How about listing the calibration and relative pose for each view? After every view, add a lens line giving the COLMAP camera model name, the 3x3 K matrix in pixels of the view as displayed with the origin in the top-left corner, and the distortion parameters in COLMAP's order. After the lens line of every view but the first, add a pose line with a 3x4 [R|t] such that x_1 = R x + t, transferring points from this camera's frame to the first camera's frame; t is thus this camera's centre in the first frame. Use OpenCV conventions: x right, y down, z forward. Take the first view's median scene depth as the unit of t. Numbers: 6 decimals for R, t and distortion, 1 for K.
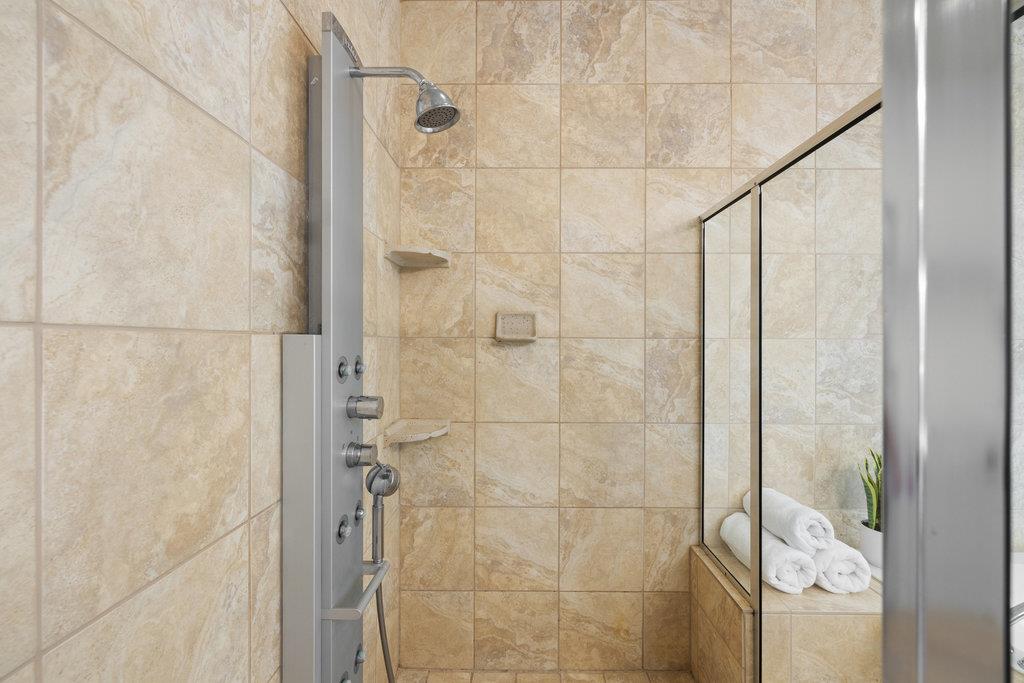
lens RADIAL K [[433.5, 0, 513.4], [0, 433.5, 342.4], [0, 0, 1]] dist [0.000924, 0.000281]
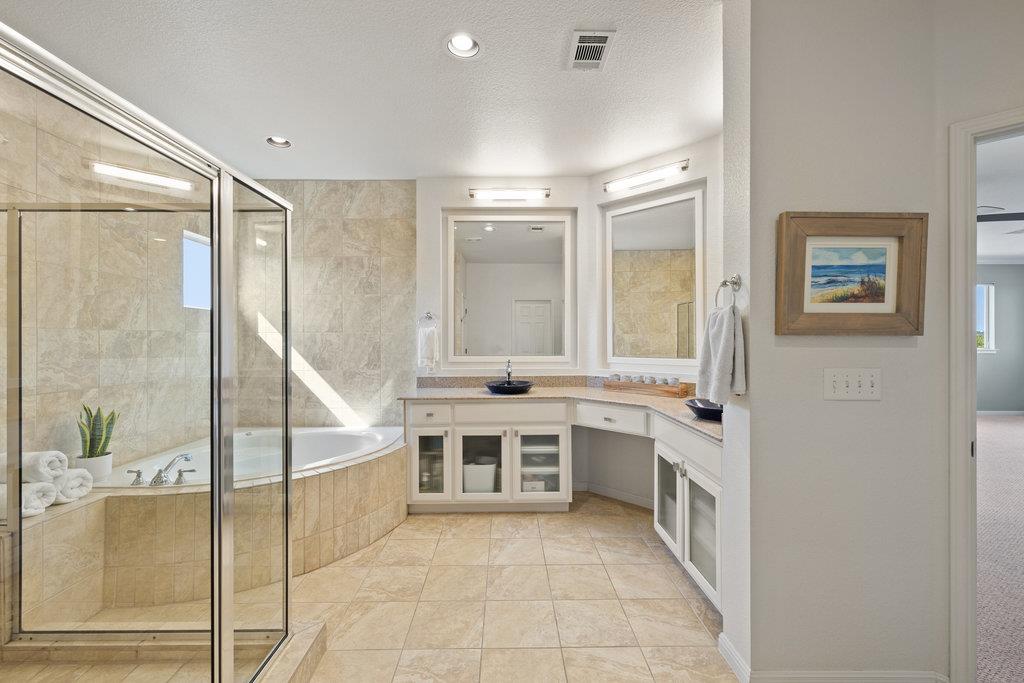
lens RADIAL K [[433.5, 0, 512.2], [0, 433.5, 340.7], [0, 0, 1]] dist [0.000924, 0.000281]
pose [[-0.014270, -0.002836, 0.999894, -0.601613], [-0.001807, 0.999994, 0.002811, 0.023724], [-0.999897, -0.001766, -0.014275, -0.379799]]
